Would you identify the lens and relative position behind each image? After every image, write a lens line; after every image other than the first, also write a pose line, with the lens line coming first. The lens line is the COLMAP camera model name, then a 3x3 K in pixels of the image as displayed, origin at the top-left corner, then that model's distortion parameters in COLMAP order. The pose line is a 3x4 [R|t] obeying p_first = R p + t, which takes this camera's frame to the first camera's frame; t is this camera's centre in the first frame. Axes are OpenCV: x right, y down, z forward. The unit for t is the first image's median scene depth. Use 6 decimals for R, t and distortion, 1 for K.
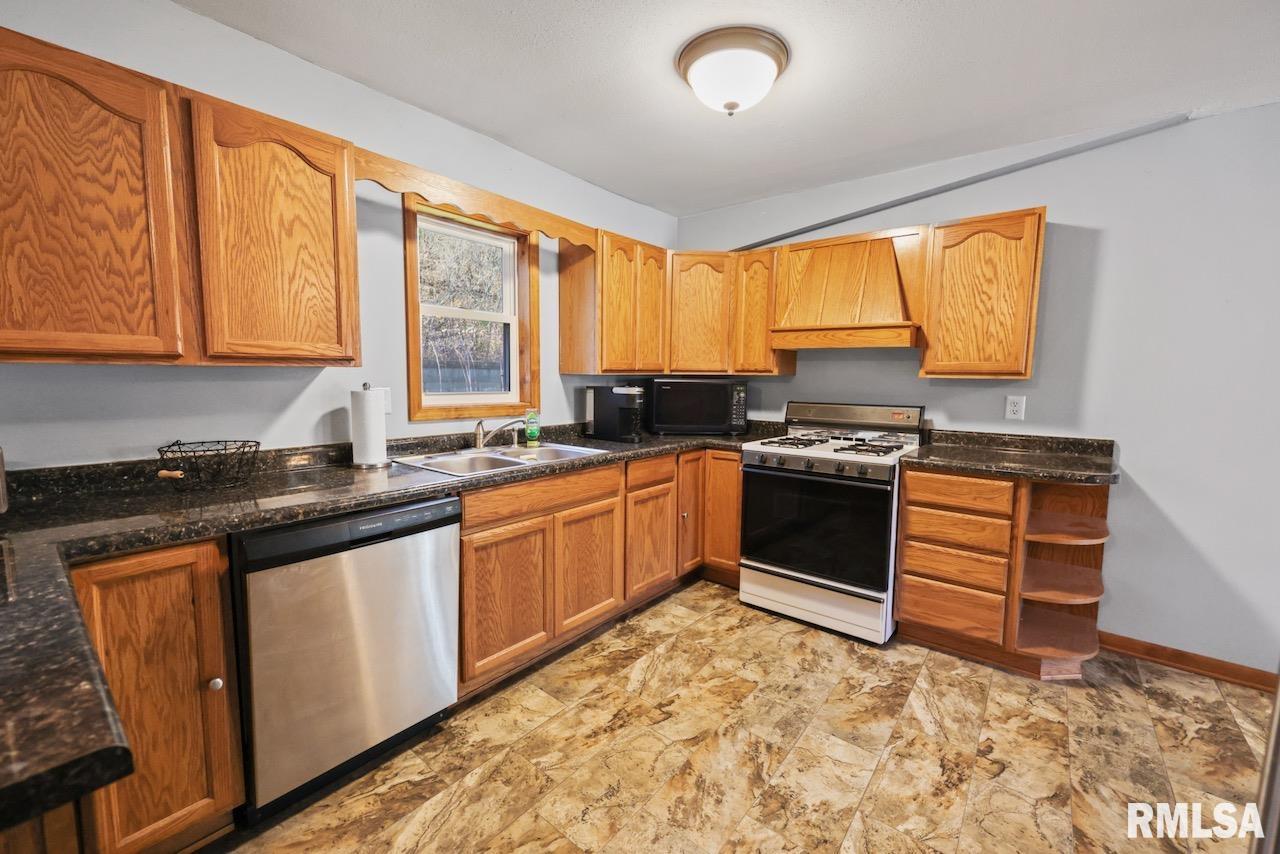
lens RADIAL K [[512.4, 0, 633.0], [0, 512.4, 430.4], [0, 0, 1]] dist [0.000515, -0.000385]
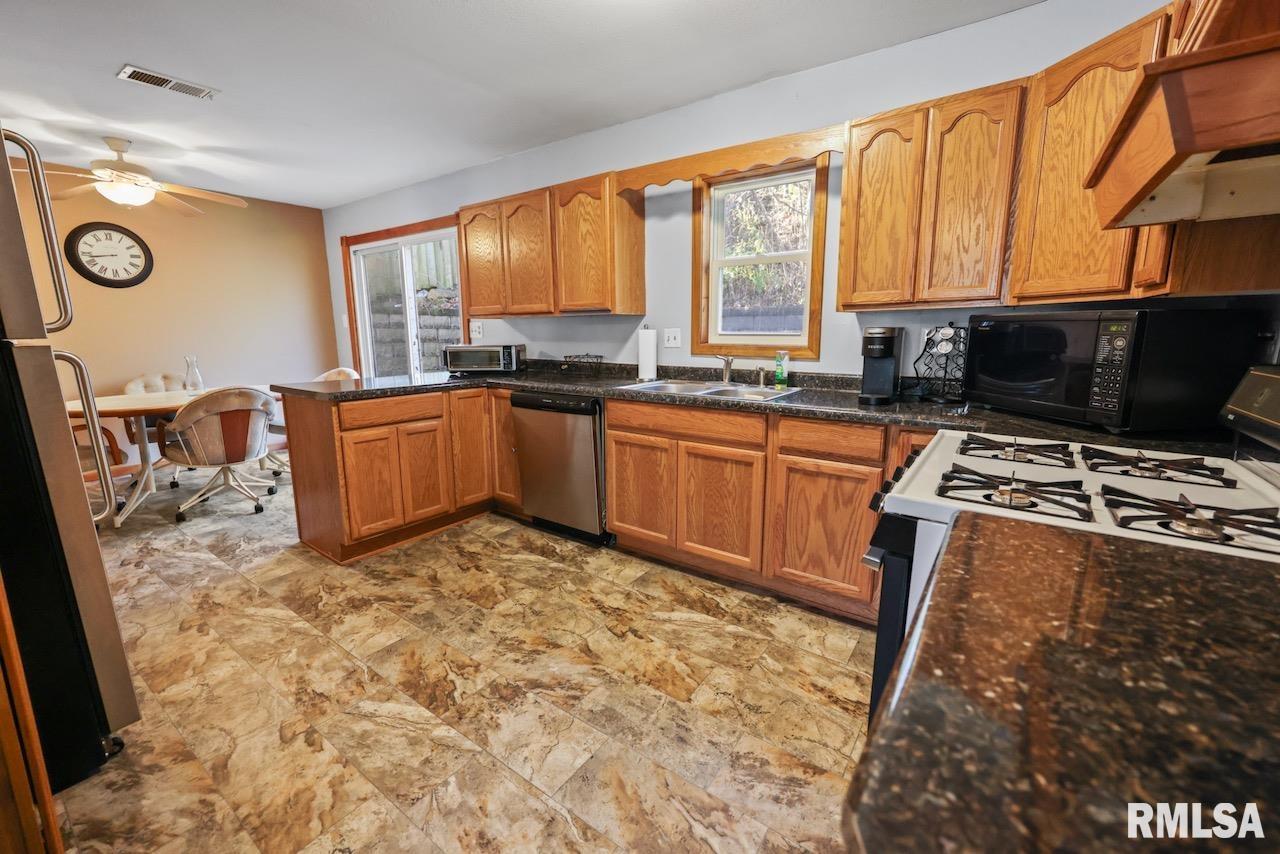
lens RADIAL K [[512.4, 0, 646.0], [0, 512.4, 425.2], [0, 0, 1]] dist [0.000515, -0.000385]
pose [[0.072053, 0.173244, -0.982240, 1.005021], [-0.099632, 0.981124, 0.165738, -0.051571], [0.992412, 0.085920, 0.087954, 0.889624]]
